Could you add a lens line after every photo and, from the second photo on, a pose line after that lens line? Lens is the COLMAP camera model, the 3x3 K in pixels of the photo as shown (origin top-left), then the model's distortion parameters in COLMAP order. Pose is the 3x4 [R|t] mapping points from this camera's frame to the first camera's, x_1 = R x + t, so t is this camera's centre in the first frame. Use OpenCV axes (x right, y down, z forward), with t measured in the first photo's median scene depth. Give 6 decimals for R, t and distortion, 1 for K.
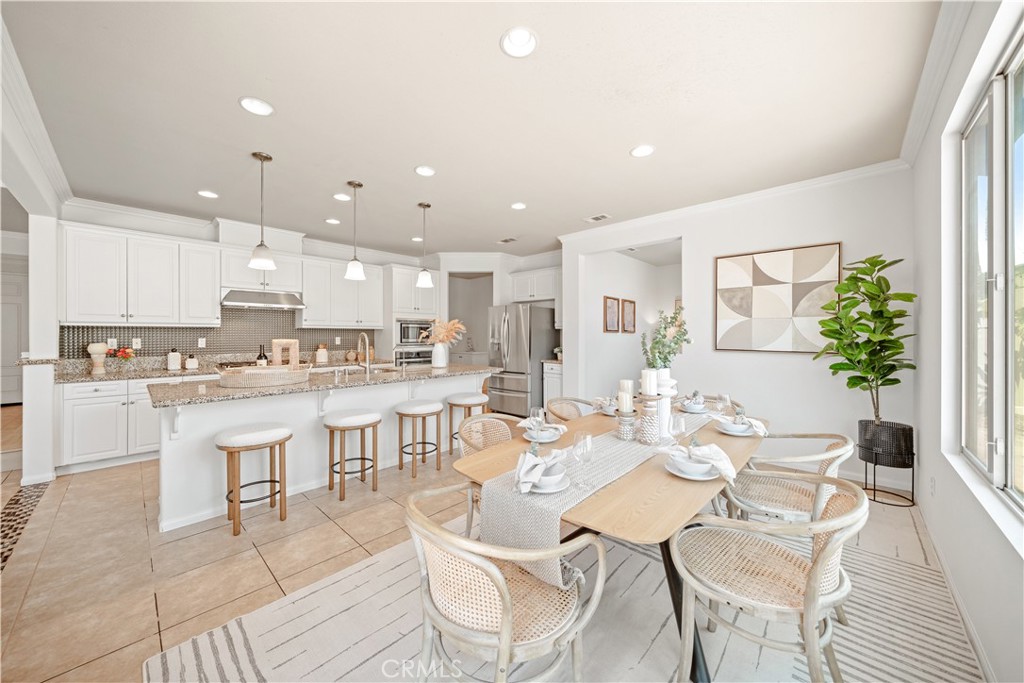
lens RADIAL K [[350.7, 0, 510.0], [0, 350.7, 336.0], [0, 0, 1]] dist [-0.002424, -0.000052]
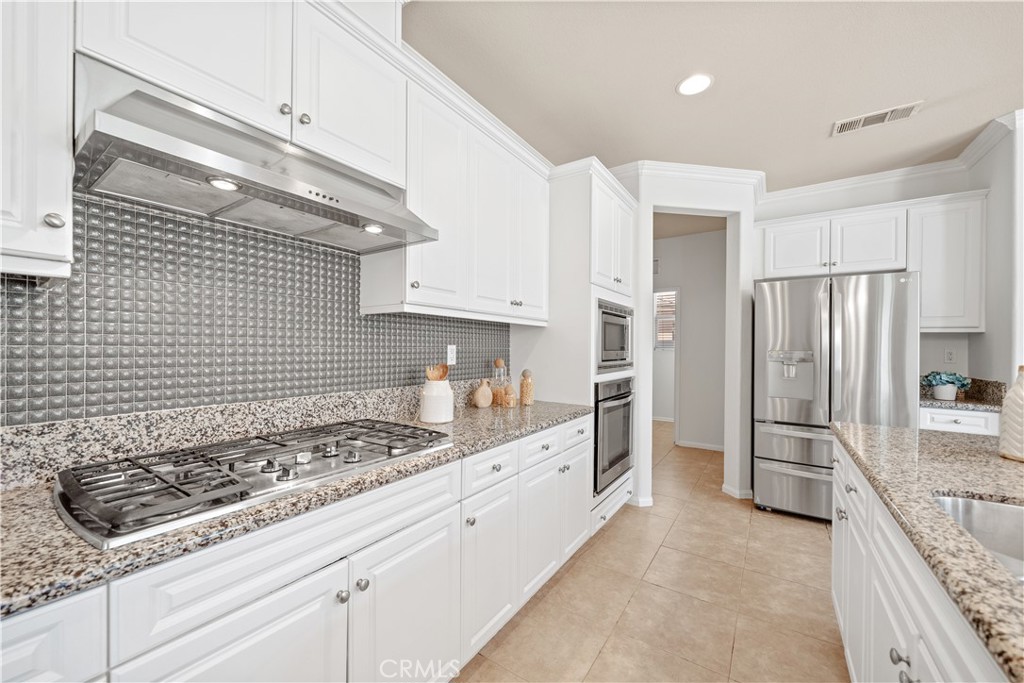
lens RADIAL K [[382.8, 0, 513.6], [0, 382.8, 349.3], [0, 0, 1]] dist [-0.006312, 0.000037]
pose [[0.986788, 0.006854, 0.161872, -0.486593], [-0.007101, 0.999974, 0.000949, 0.006407], [-0.161861, -0.002086, 0.986811, 0.591784]]
